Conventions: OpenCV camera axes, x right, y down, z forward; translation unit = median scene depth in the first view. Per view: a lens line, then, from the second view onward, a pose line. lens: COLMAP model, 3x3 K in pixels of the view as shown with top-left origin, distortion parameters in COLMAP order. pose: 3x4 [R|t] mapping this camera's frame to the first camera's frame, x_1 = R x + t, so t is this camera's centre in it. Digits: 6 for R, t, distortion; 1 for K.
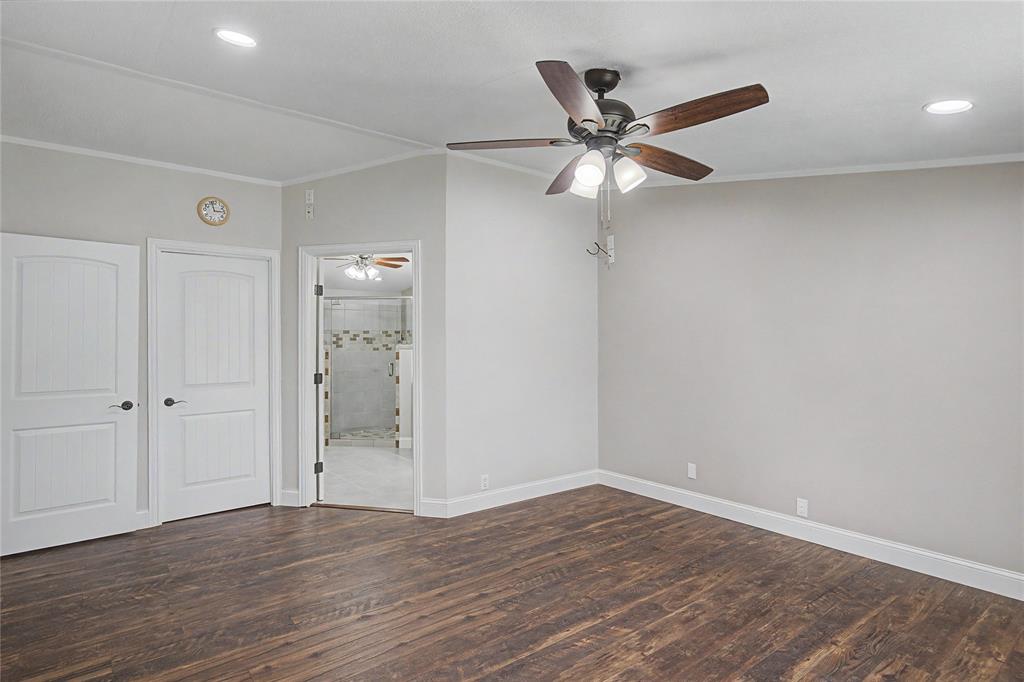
lens RADIAL K [[542.4, 0, 509.7], [0, 542.4, 335.4], [0, 0, 1]] dist [0.004824, 0.000187]
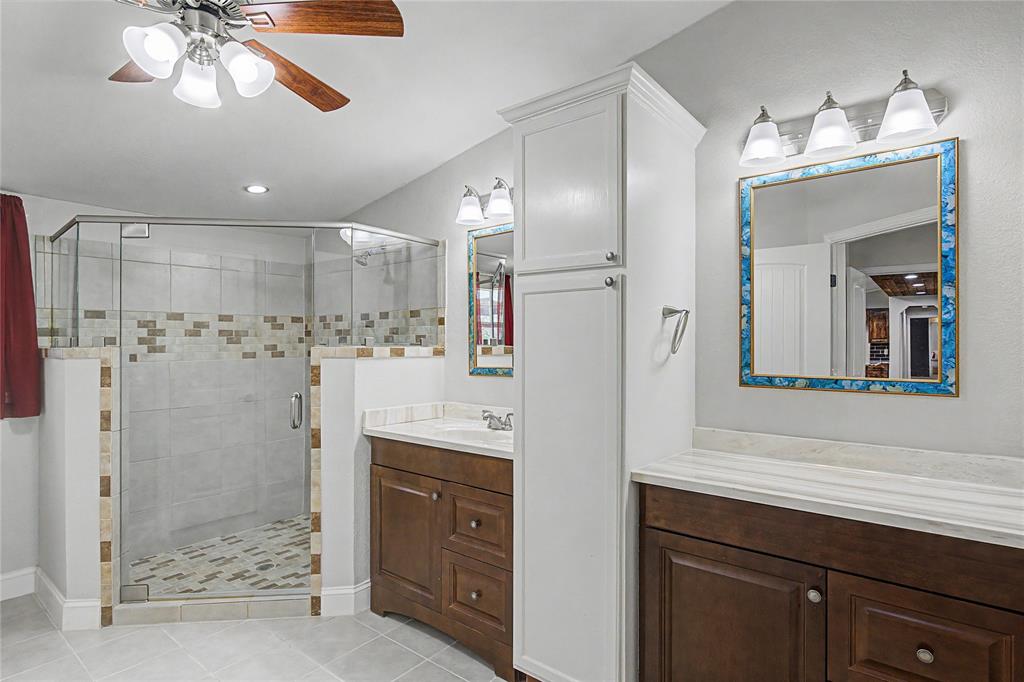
lens RADIAL K [[542.4, 0, 510.6], [0, 542.4, 346.1], [0, 0, 1]] dist [0.004824, 0.000187]
pose [[0.975066, 0.001176, 0.221913, -0.140232], [-0.005788, 0.999780, 0.020136, 0.007182], [-0.221841, -0.020918, 0.974858, 0.530890]]
